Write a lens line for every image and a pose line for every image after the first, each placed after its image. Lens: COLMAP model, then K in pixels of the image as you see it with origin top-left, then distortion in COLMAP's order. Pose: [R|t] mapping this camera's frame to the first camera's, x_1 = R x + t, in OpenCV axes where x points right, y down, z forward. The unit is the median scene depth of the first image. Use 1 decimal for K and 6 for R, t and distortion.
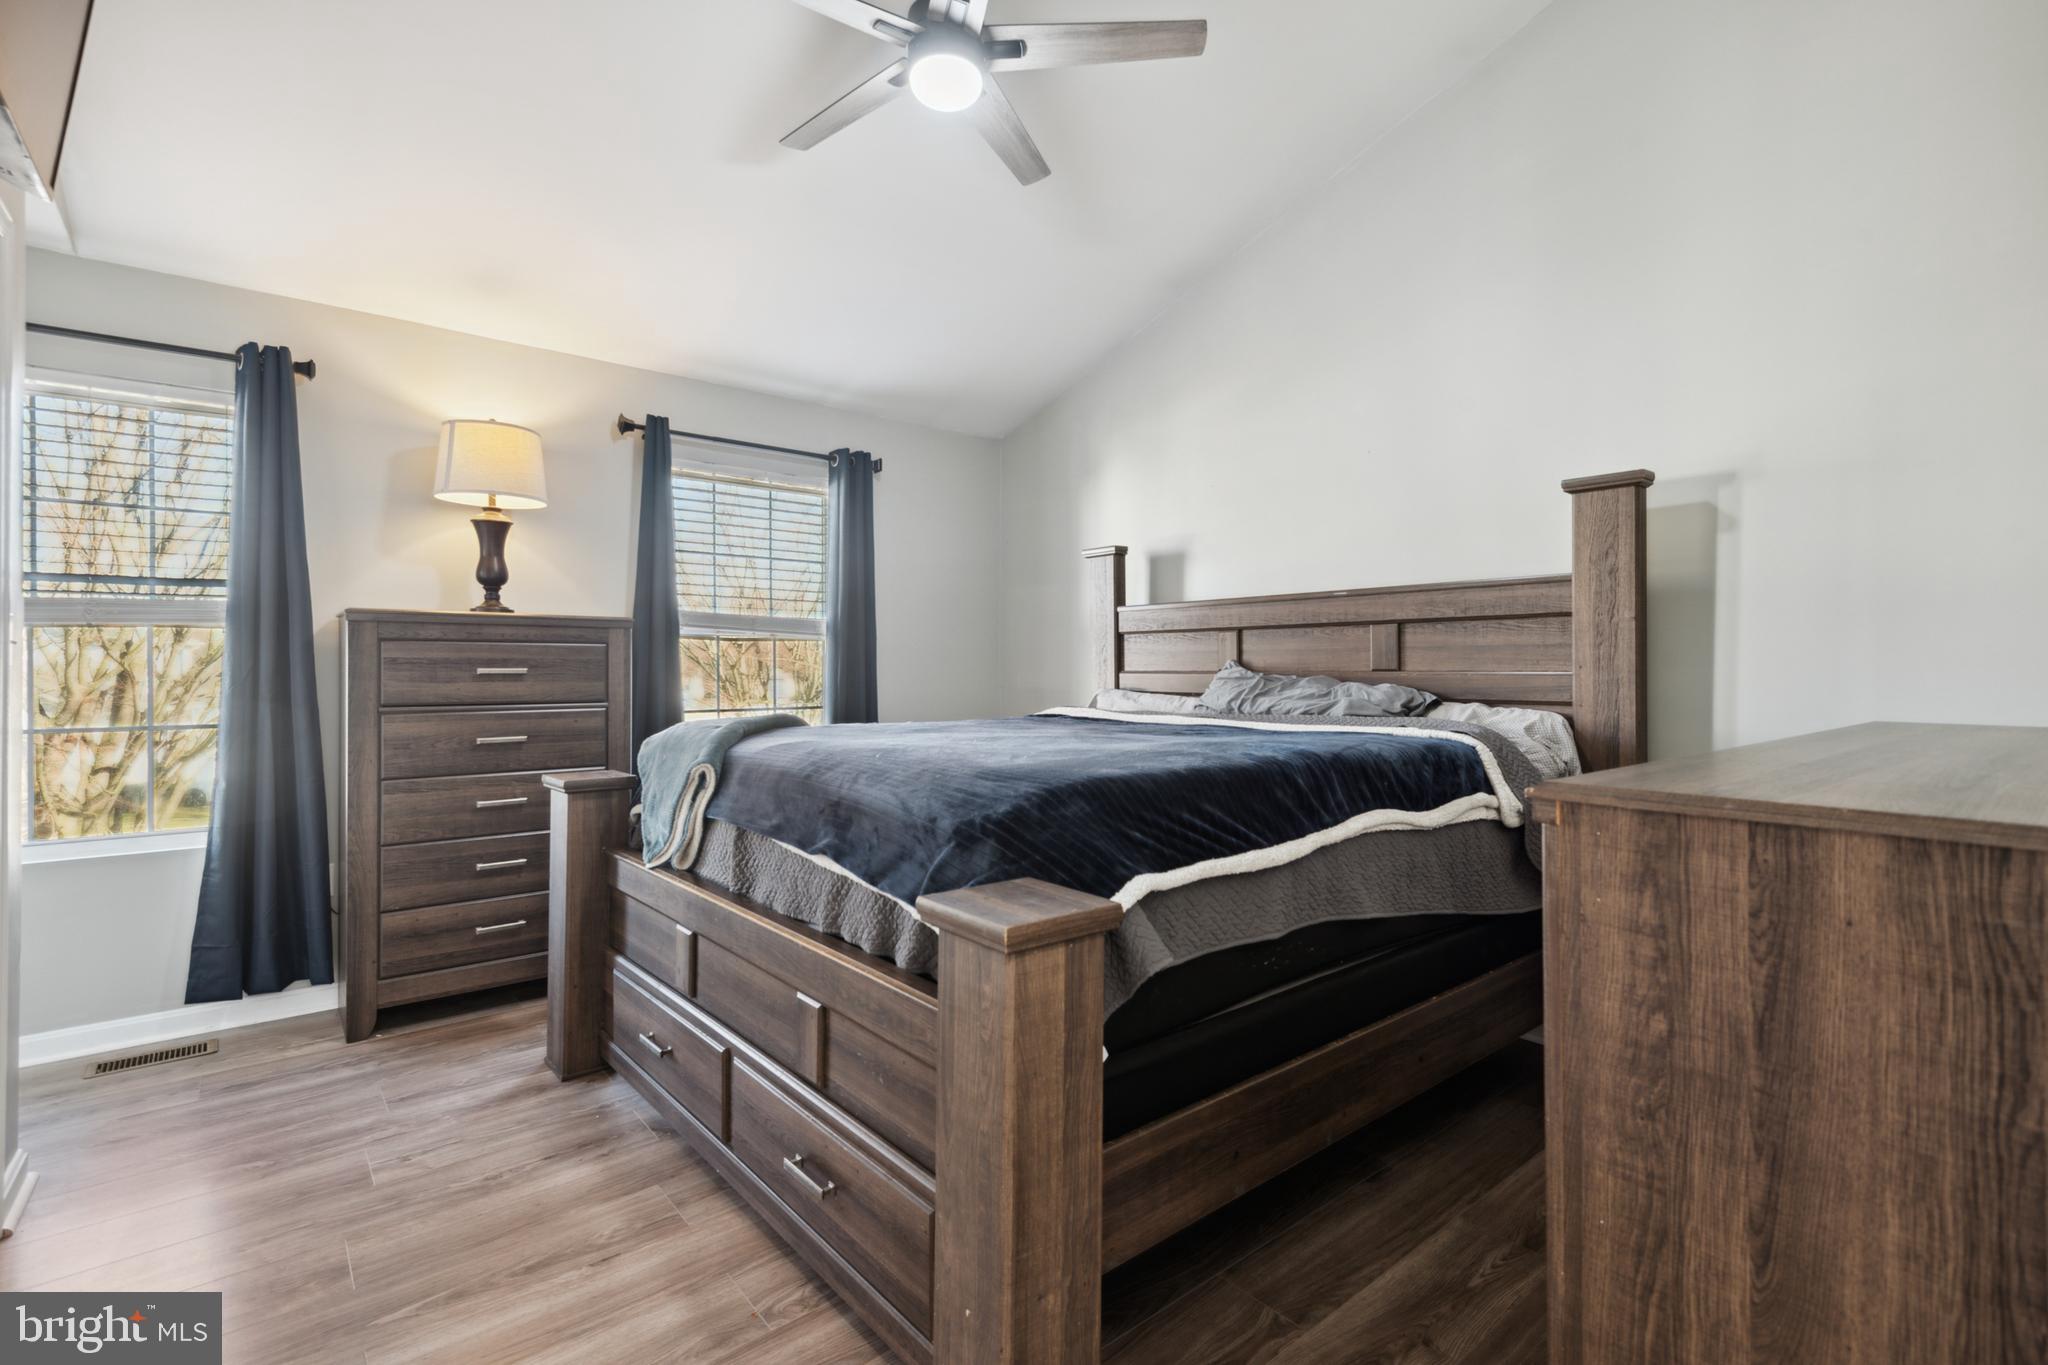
lens RADIAL K [[939.2, 0, 1031.4], [0, 939.2, 667.8], [0, 0, 1]] dist [0.044525, -0.022622]
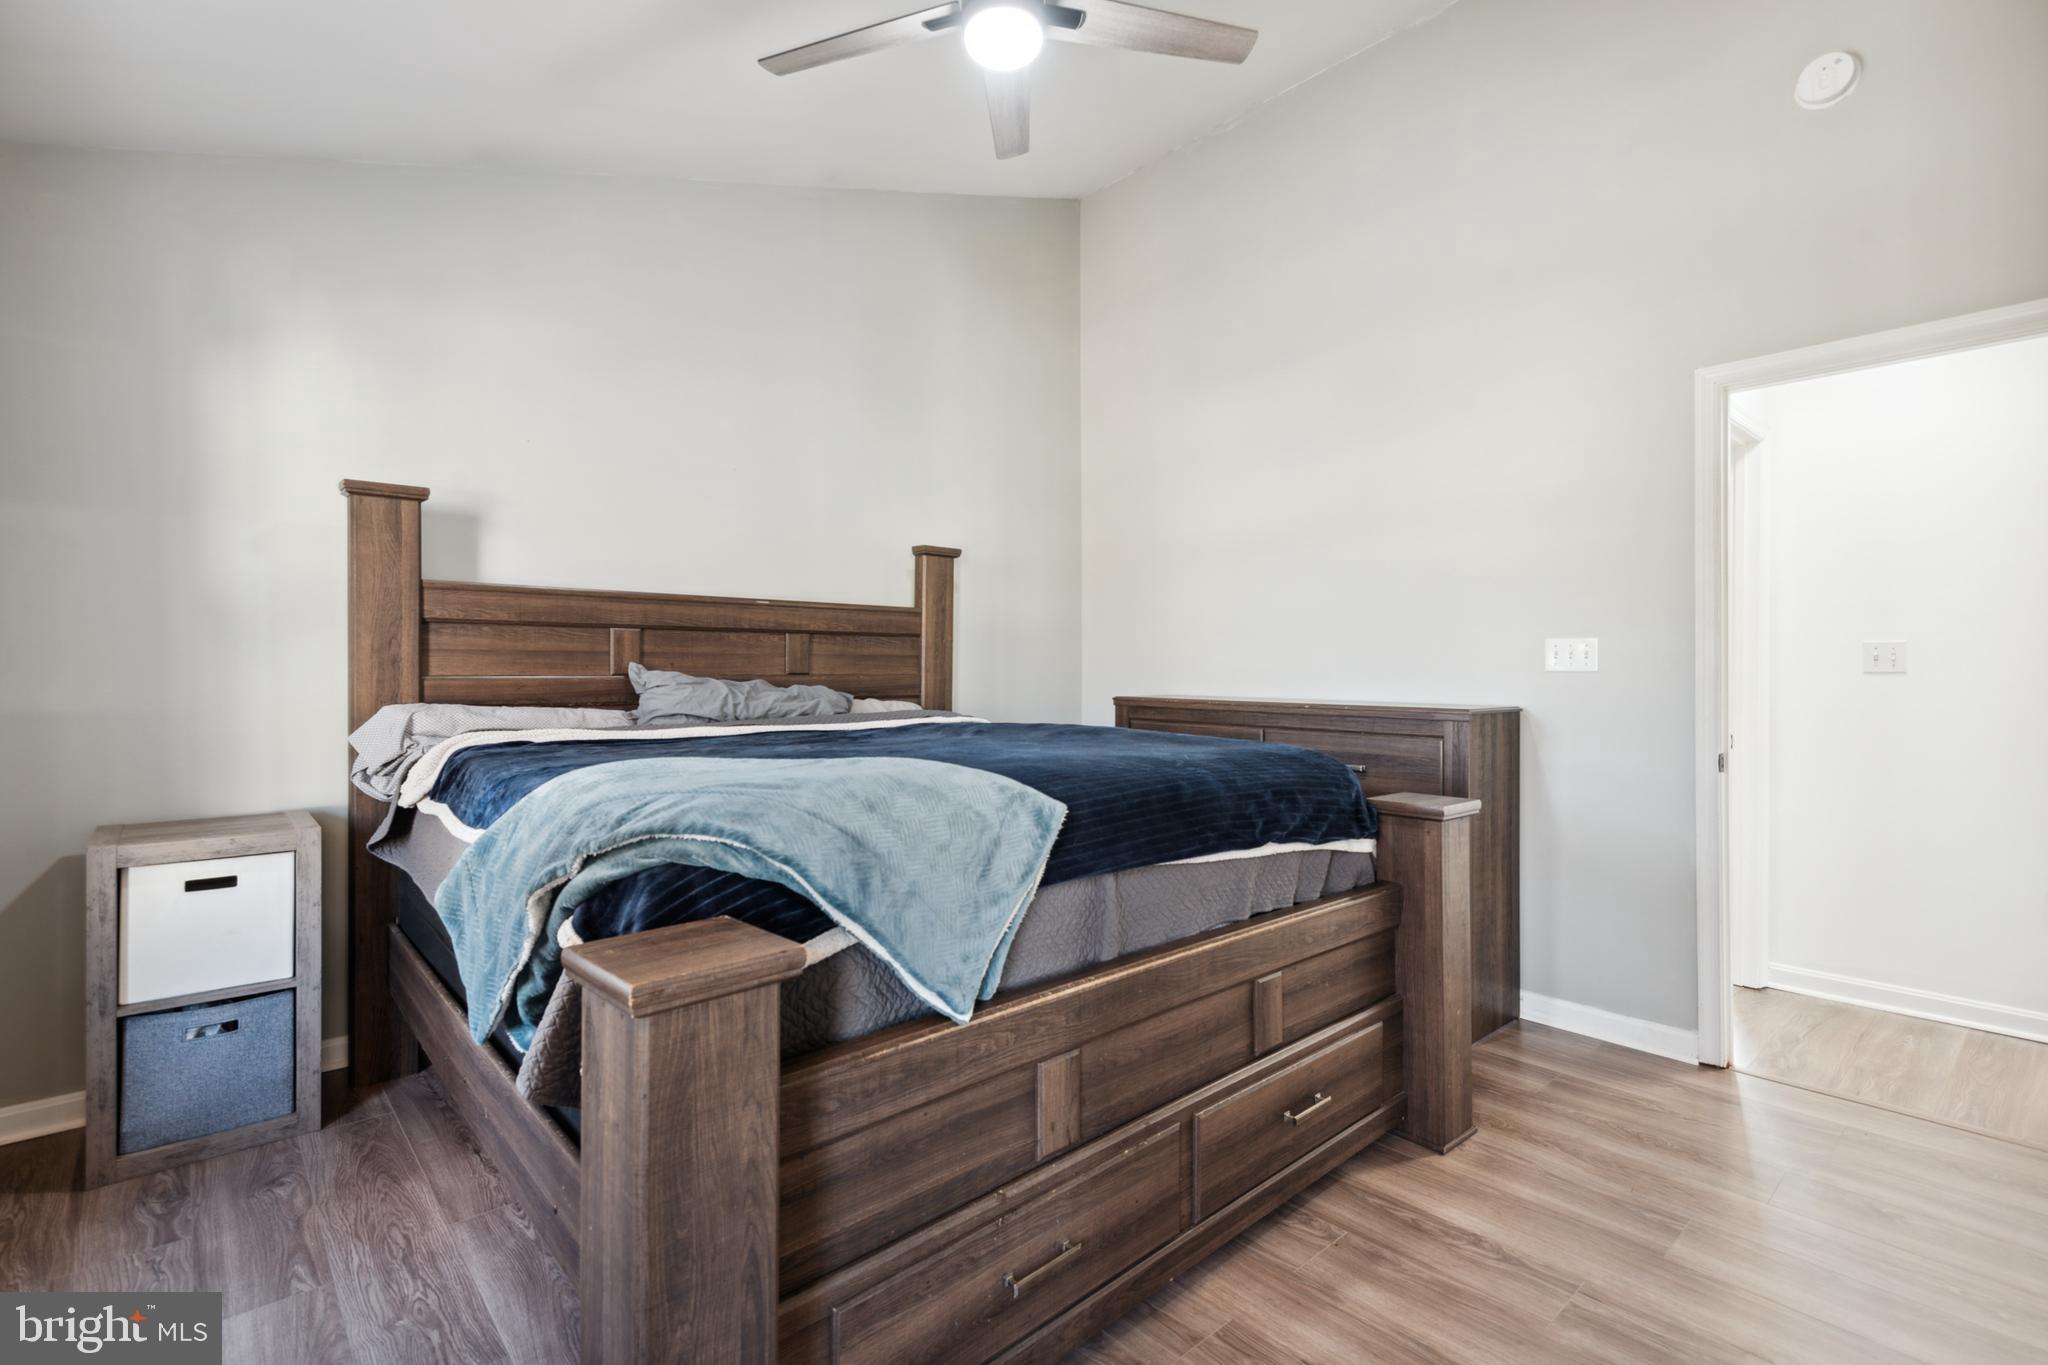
lens RADIAL K [[930.0, 0, 982.9], [0, 930.0, 678.7], [0, 0, 1]] dist [-0.000495, -0.021420]
pose [[-0.004981, -0.004545, 0.999977, -0.796094], [0.004517, 0.999979, 0.004568, 0.005009], [-0.999977, 0.004540, -0.004961, 0.824994]]
